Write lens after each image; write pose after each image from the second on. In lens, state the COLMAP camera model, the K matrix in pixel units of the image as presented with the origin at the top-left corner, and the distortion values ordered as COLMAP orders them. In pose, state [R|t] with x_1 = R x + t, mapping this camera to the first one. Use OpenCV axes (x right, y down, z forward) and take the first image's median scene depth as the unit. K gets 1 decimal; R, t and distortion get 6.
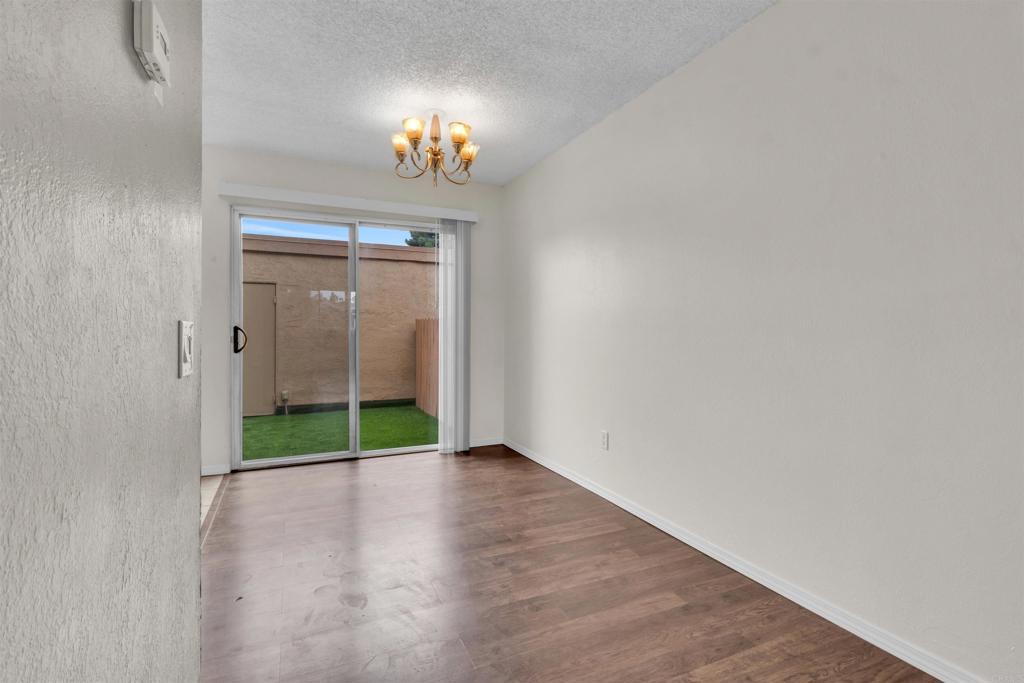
lens RADIAL K [[483.1, 0, 512.3], [0, 483.1, 392.6], [0, 0, 1]] dist [0.000381, 0.000113]
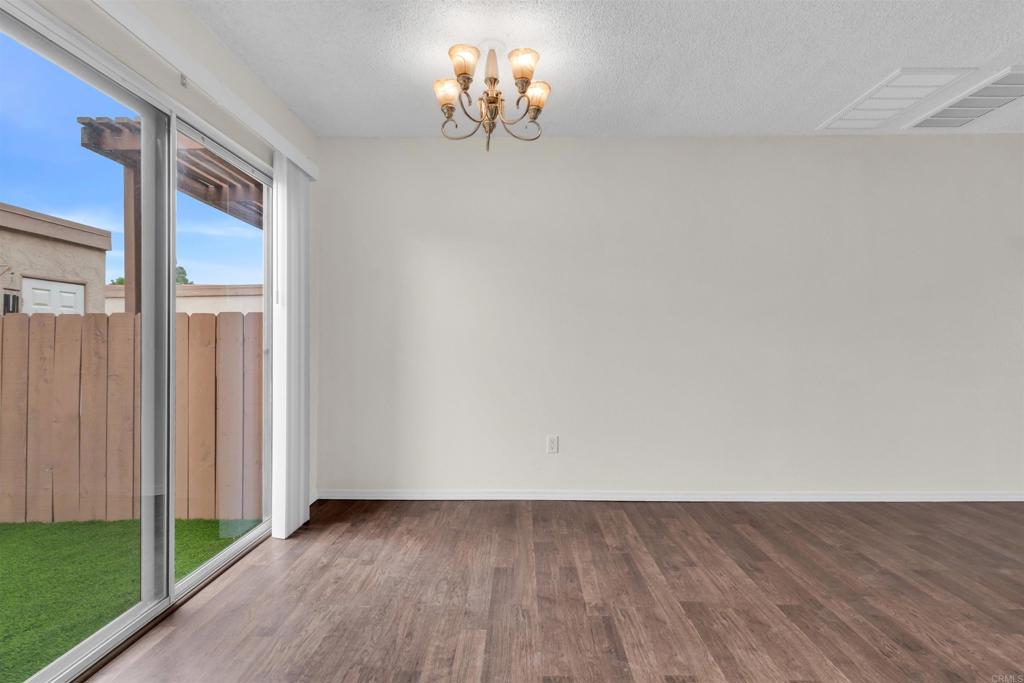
lens RADIAL K [[478.9, 0, 513.1], [0, 478.9, 339.0], [0, 0, 1]] dist [0.000643, 0.000487]
pose [[0.423735, 0.005572, 0.905769, -0.859742], [0.119724, 0.990863, -0.062105, -0.081847], [-0.897839, 0.134759, 0.419196, 0.645008]]
